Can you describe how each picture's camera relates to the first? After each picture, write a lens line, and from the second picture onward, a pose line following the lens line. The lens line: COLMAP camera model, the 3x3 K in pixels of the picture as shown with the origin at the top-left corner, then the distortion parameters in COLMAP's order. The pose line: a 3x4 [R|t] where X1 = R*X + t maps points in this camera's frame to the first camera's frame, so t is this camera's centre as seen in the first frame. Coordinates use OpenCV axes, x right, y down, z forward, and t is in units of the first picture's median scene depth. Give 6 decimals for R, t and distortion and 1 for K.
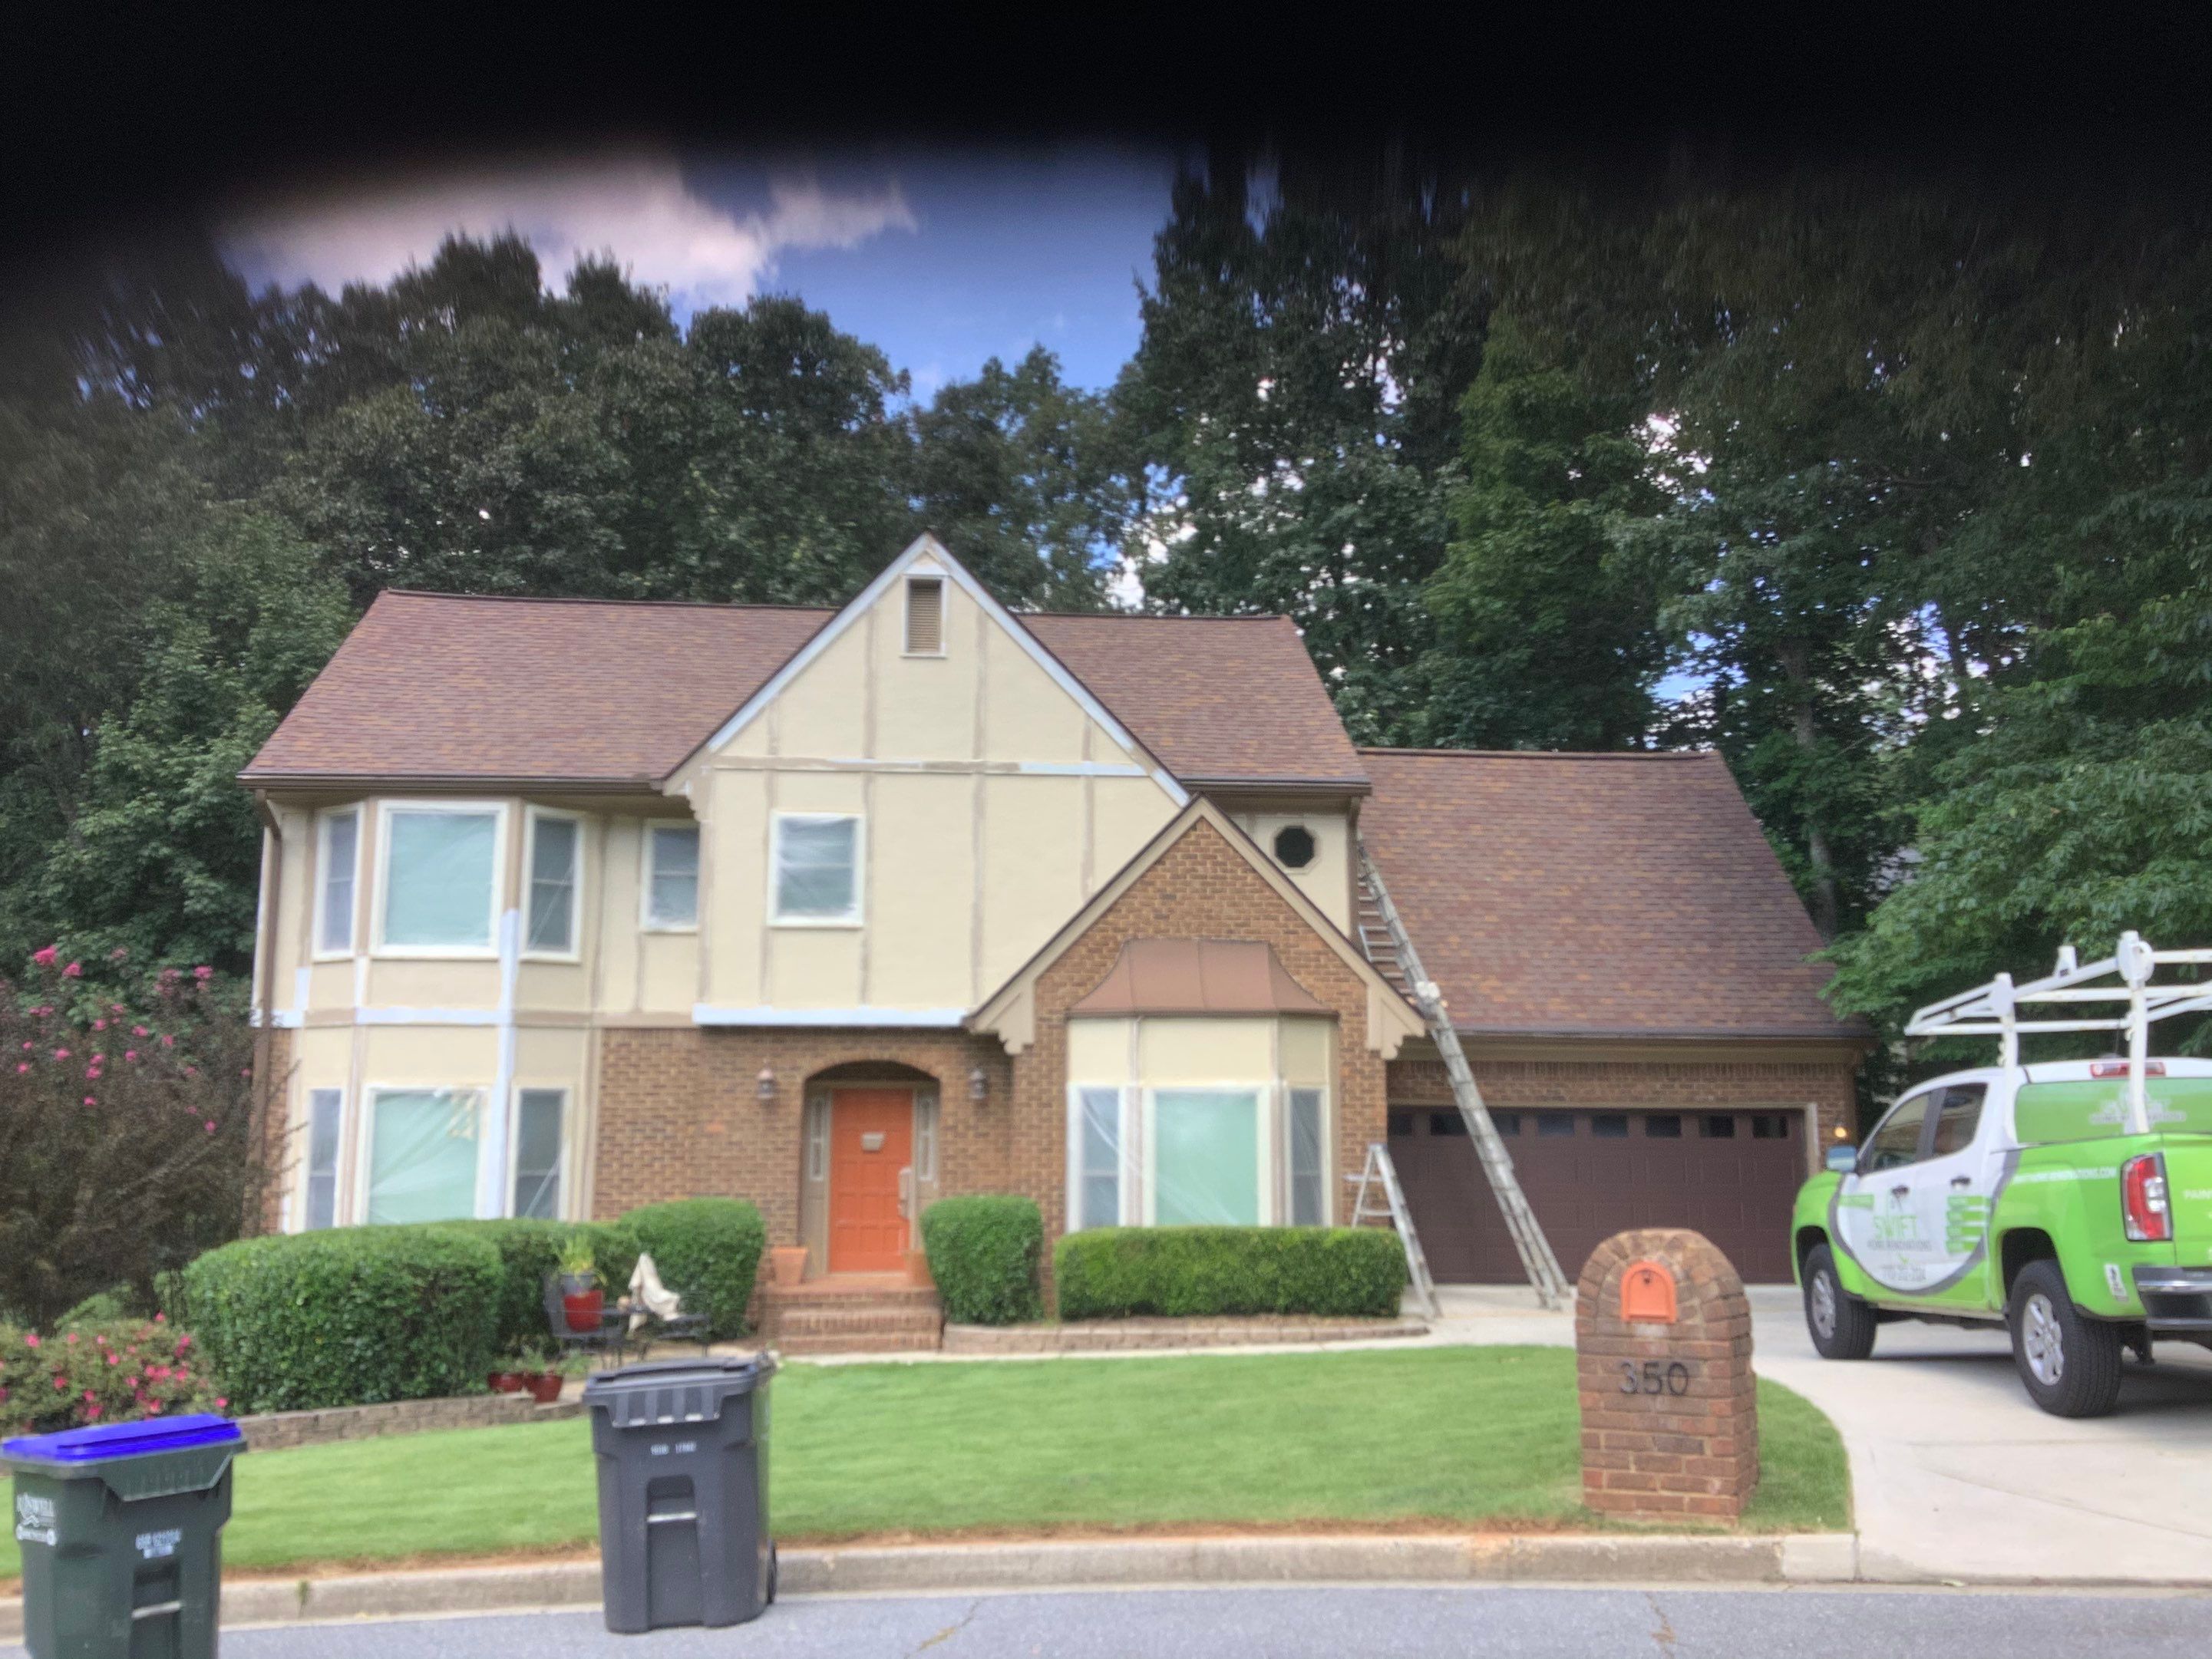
lens RADIAL K [[1991.2, 0, 1103.3], [0, 1991.2, 820.4], [0, 0, 1]] dist [0.095109, -0.202534]
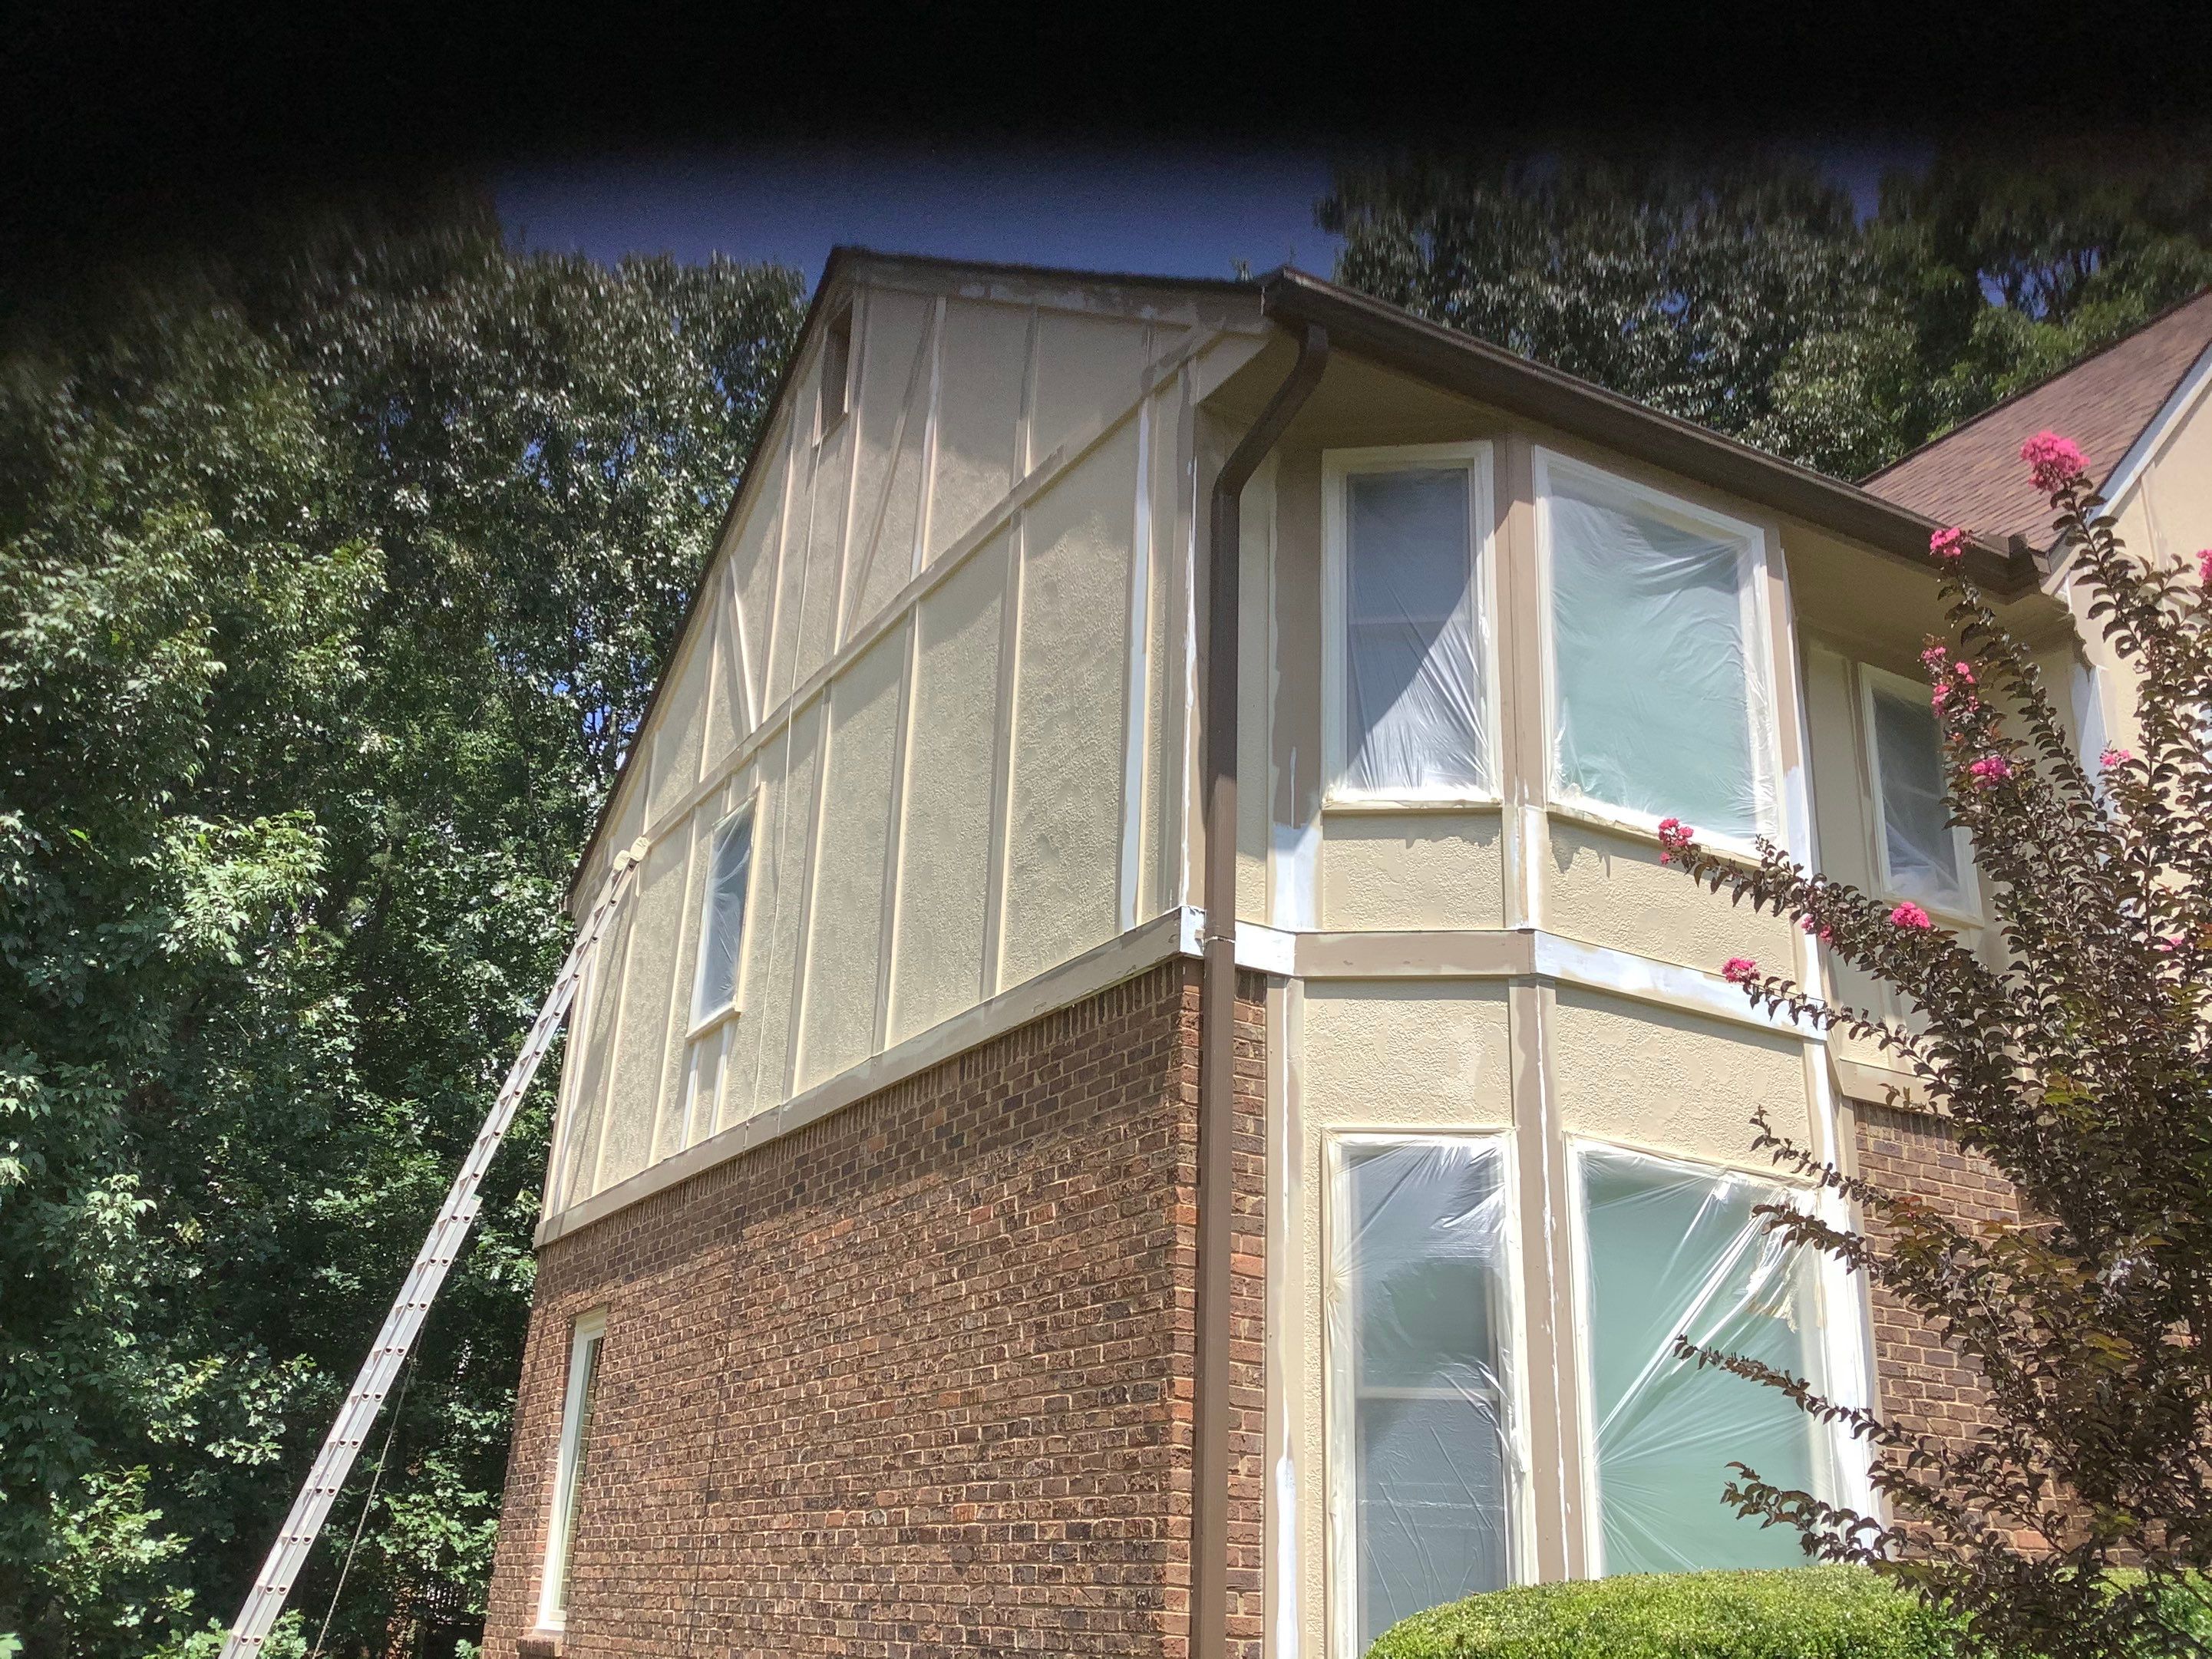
lens RADIAL K [[1991.2, 0, 1103.3], [0, 1991.2, 820.4], [0, 0, 1]] dist [0.095109, -0.202534]
pose [[0.914604, 0.177305, 0.363404, -0.559946], [-0.098475, 0.969345, -0.225106, 0.157757], [-0.392176, 0.170096, 0.904027, 0.664744]]
